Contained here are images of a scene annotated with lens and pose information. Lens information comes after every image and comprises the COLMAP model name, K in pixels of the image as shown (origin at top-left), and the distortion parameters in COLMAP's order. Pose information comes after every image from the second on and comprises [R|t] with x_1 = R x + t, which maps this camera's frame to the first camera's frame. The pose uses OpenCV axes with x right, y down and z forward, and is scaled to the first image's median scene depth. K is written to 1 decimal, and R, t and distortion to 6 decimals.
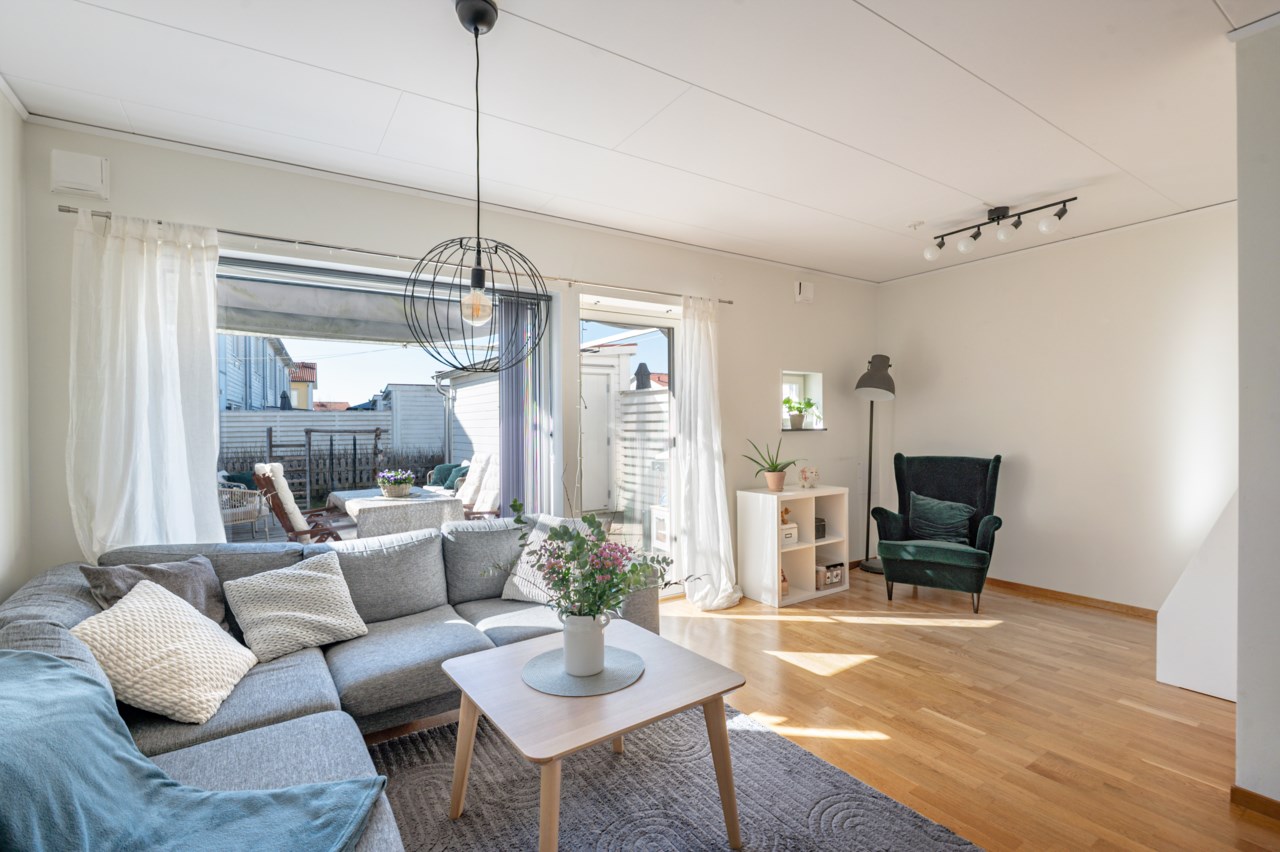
lens RADIAL K [[588.3, 0, 636.6], [0, 588.3, 425.9], [0, 0, 1]] dist [-0.010990, -0.003158]
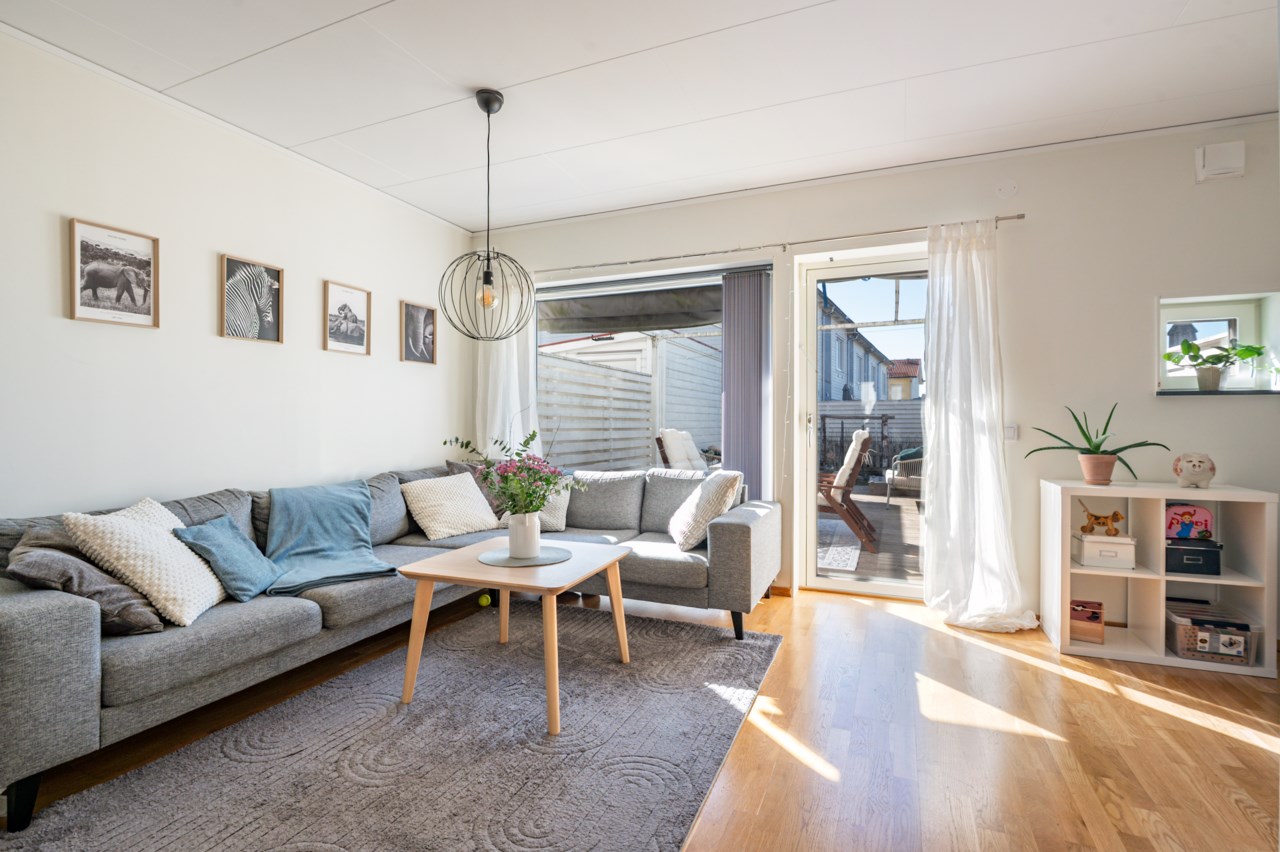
lens RADIAL K [[588.3, 0, 635.8], [0, 588.3, 420.6], [0, 0, 1]] dist [-0.010990, -0.003158]
pose [[0.546169, 0.009217, -0.837624, 0.546828], [-0.011389, 0.999929, 0.003577, 0.047145], [0.837597, 0.007586, 0.546235, 0.228874]]
